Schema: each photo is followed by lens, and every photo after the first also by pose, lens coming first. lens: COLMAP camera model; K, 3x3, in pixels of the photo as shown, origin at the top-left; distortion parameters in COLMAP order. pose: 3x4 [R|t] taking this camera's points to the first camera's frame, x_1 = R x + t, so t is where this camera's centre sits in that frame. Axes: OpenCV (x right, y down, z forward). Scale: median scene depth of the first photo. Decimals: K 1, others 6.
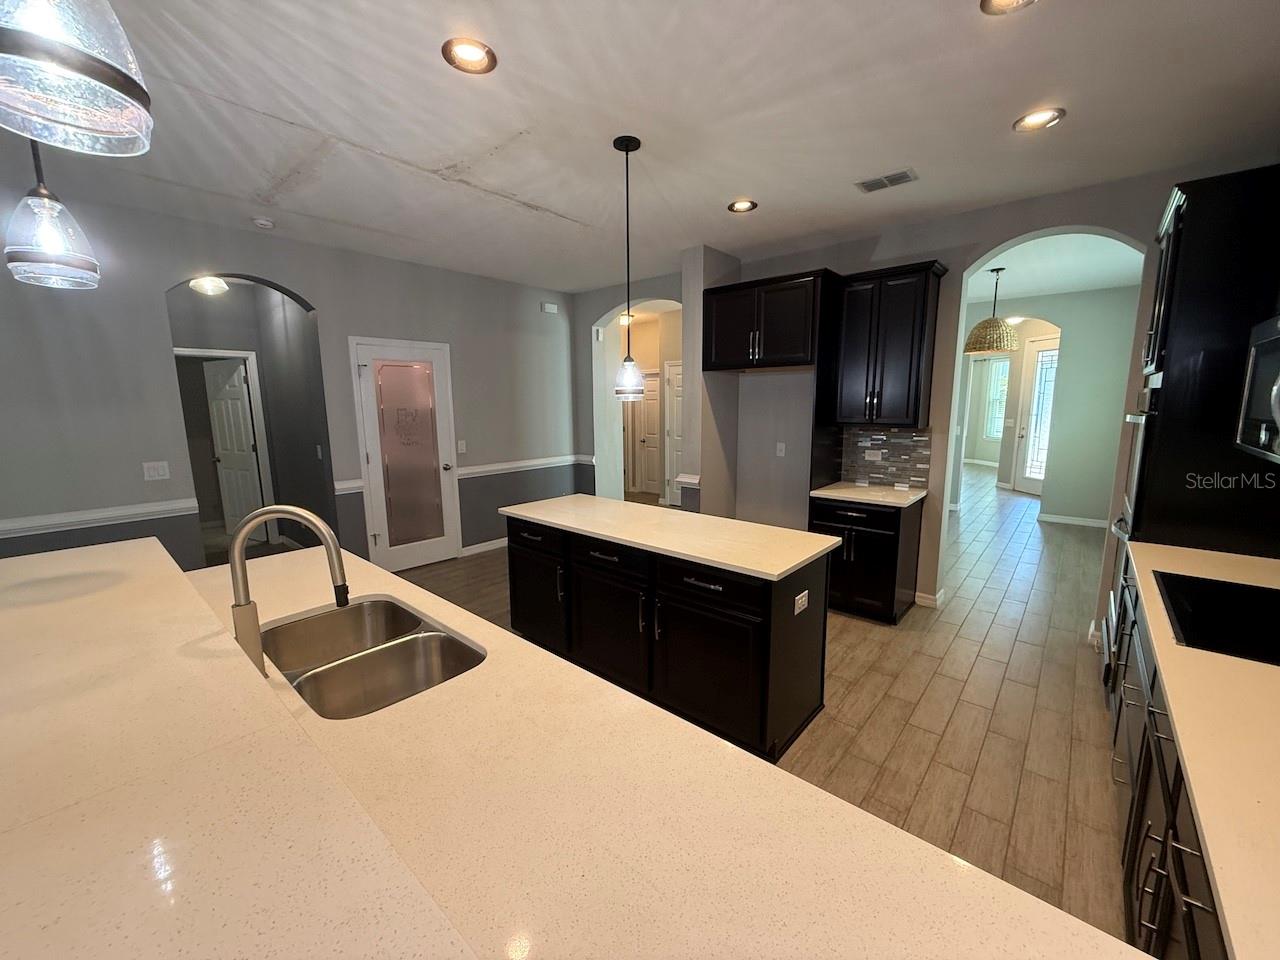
lens RADIAL K [[507.3, 0, 640.0], [0, 507.3, 480.0], [0, 0, 1]] dist [-0.001215, -0.000481]
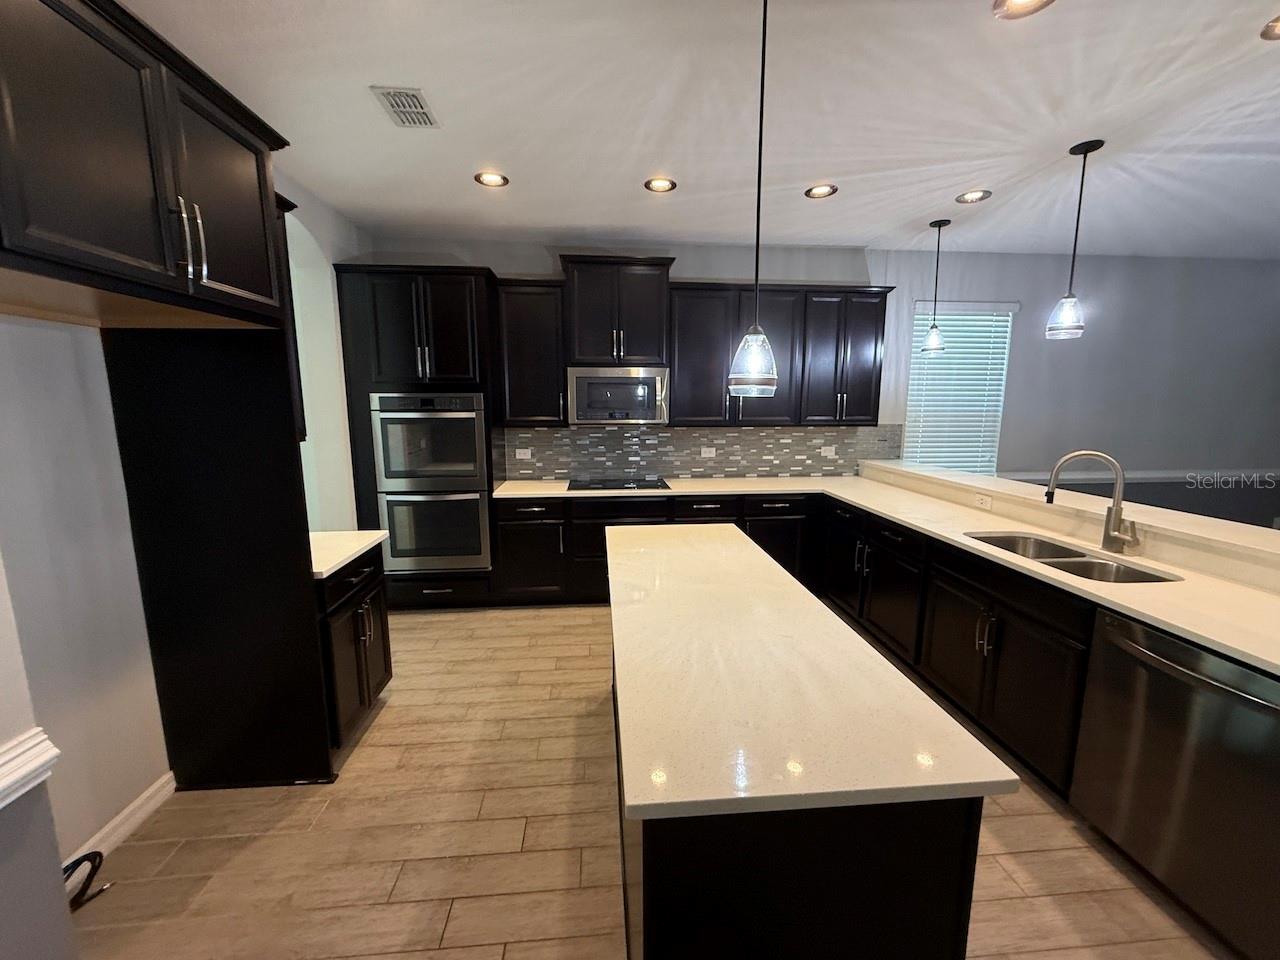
lens RADIAL K [[506.5, 0, 640.0], [0, 506.5, 480.0], [0, 0, 1]] dist [0.001336, -0.000003]
pose [[-0.716236, -0.095196, 0.691334, -0.249824], [0.116069, 0.960604, 0.252524, -0.155237], [-0.688138, 0.261109, -0.676970, 1.047666]]
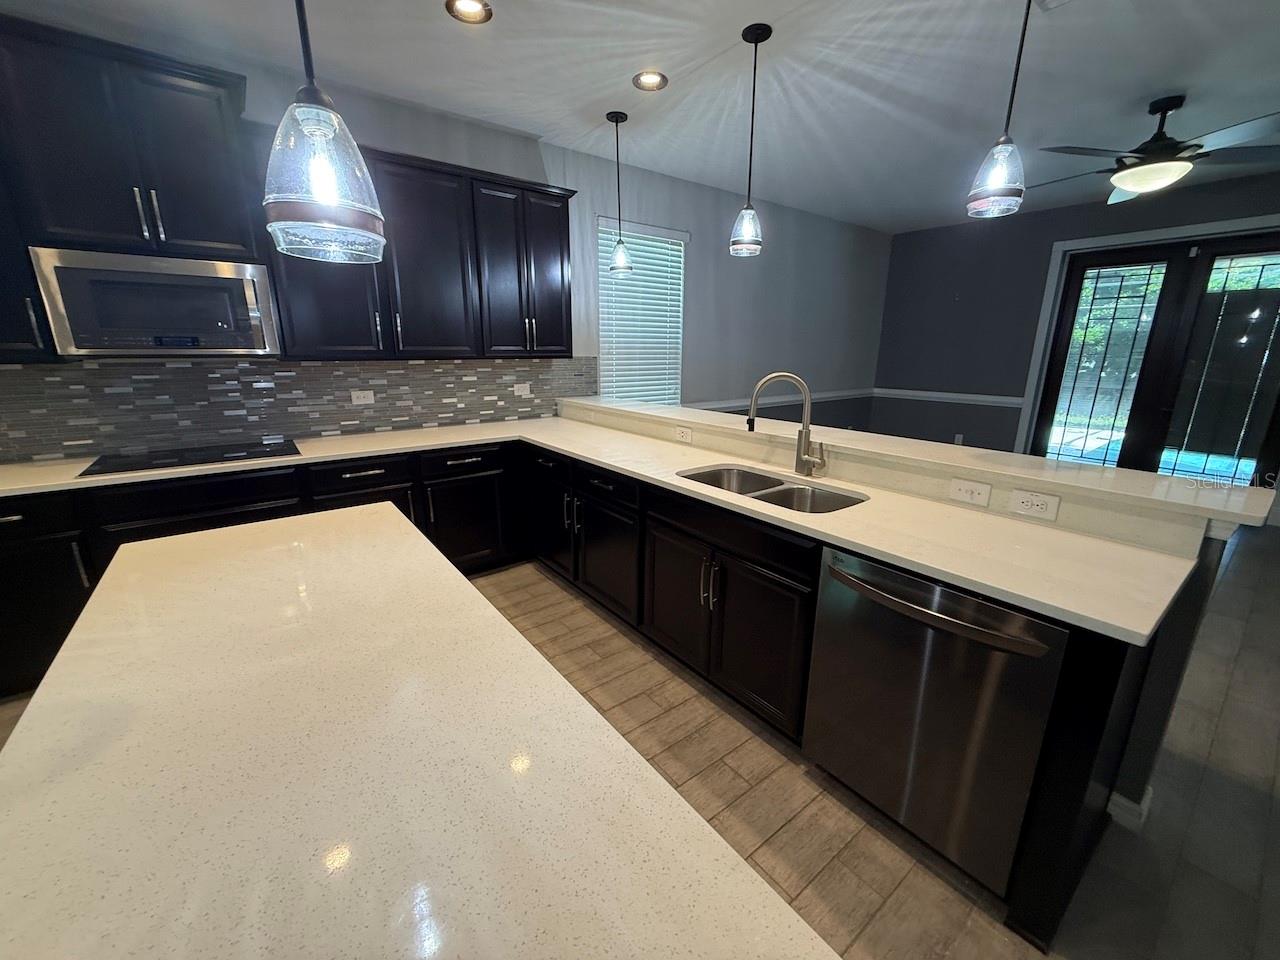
lens RADIAL K [[507.3, 0, 640.0], [0, 507.3, 480.0], [0, 0, 1]] dist [-0.001215, -0.000481]
pose [[-0.980173, -0.045527, 0.192843, -0.175207], [0.035243, 0.917670, 0.395778, -0.097908], [-0.194985, 0.394728, -0.897870, 0.863807]]
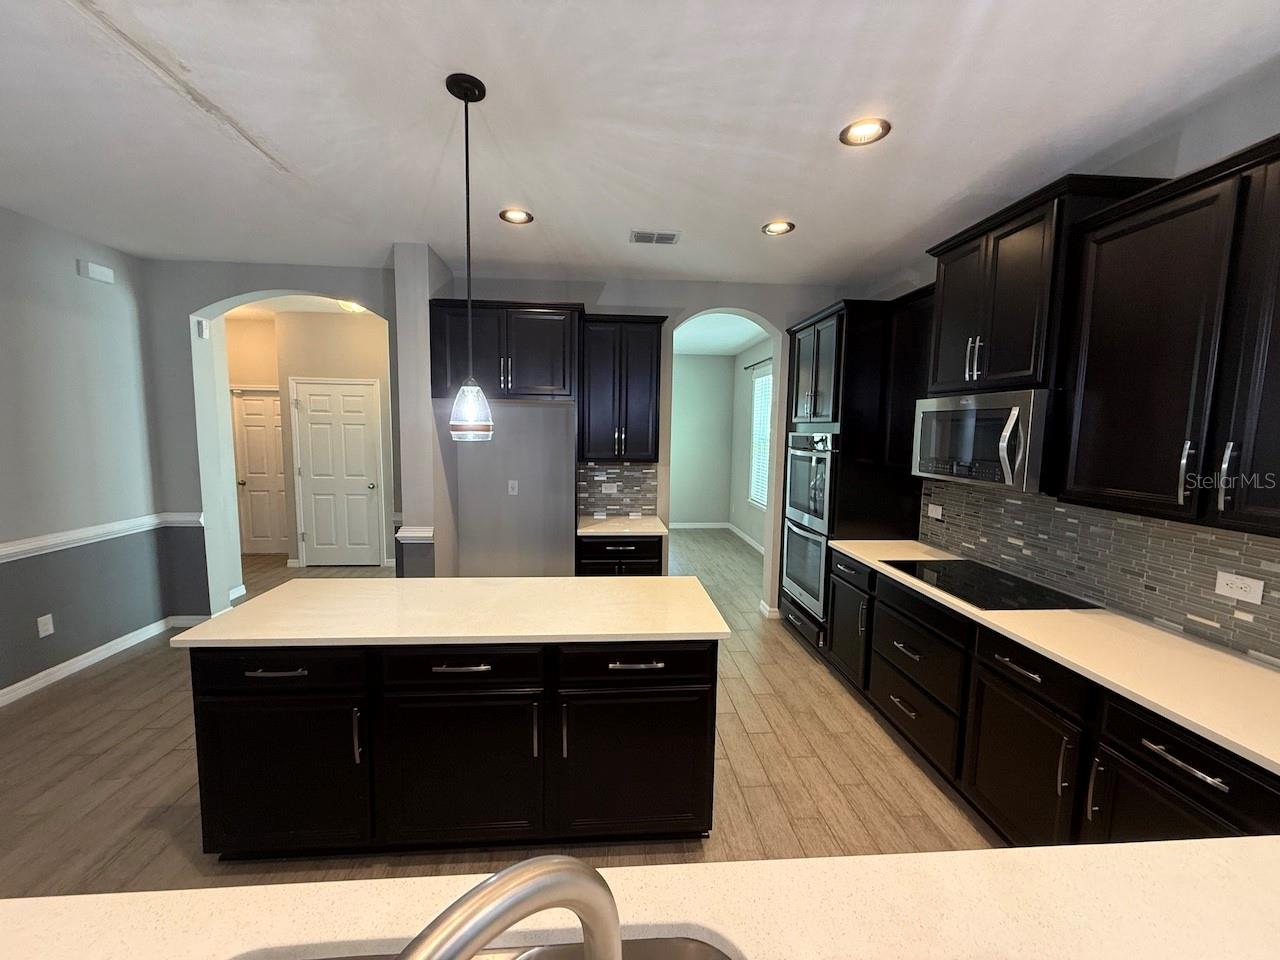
lens RADIAL K [[507.3, 0, 640.0], [0, 507.3, 480.0], [0, 0, 1]] dist [-0.001215, -0.000481]
pose [[0.698574, -0.052781, 0.713589, -0.248205], [0.089492, 0.995890, -0.013947, -0.046424], [-0.709920, 0.073603, 0.700426, 0.225052]]
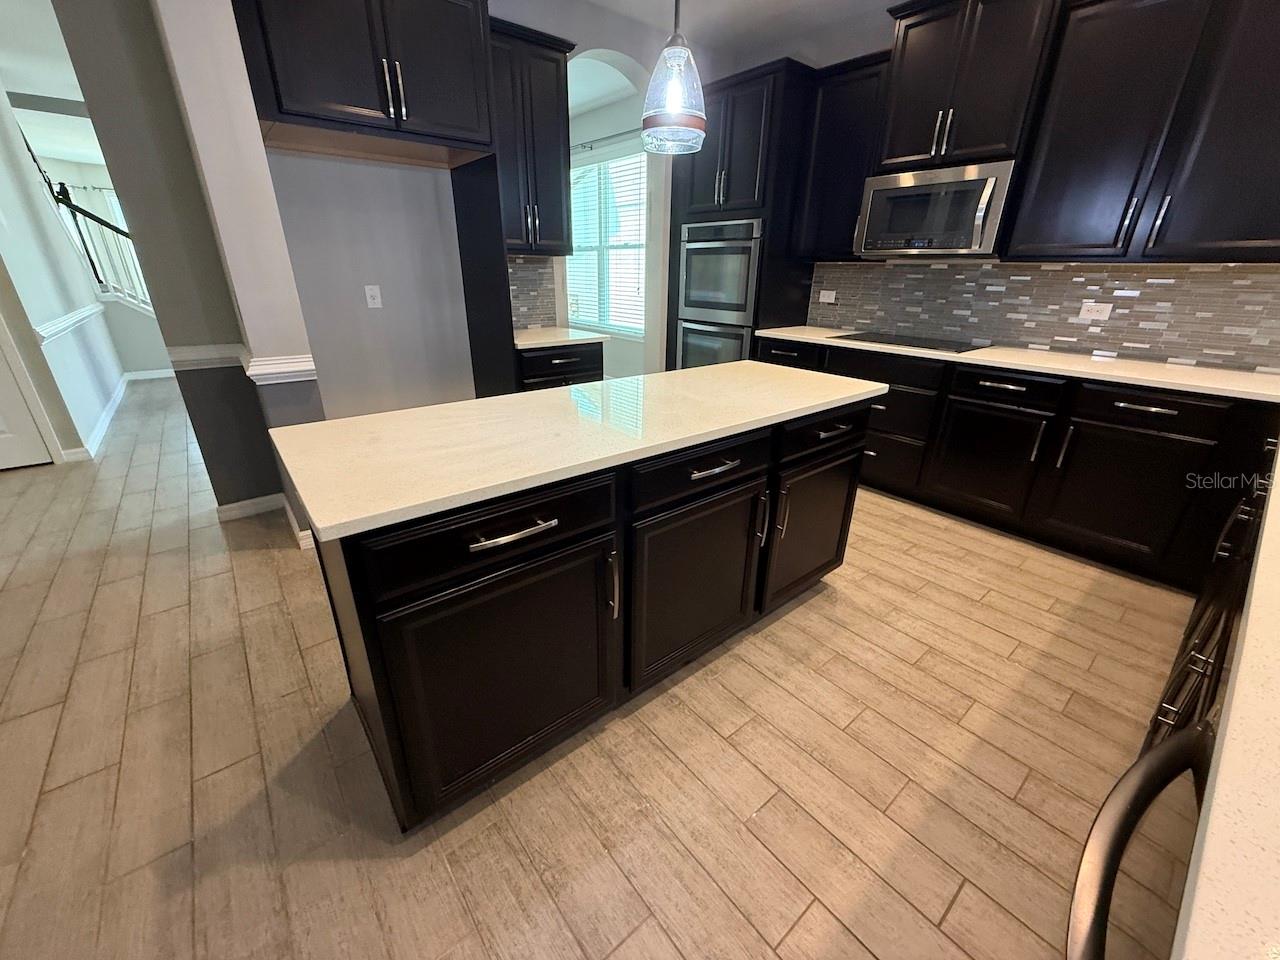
lens RADIAL K [[510.8, 0, 640.0], [0, 510.8, 480.0], [0, 0, 1]] dist [0.000763, 0.000239]
pose [[0.164438, -0.368111, 0.915125, -0.391680], [0.138017, 0.927214, 0.348173, -0.027183], [-0.976684, 0.069050, 0.203275, 0.644186]]
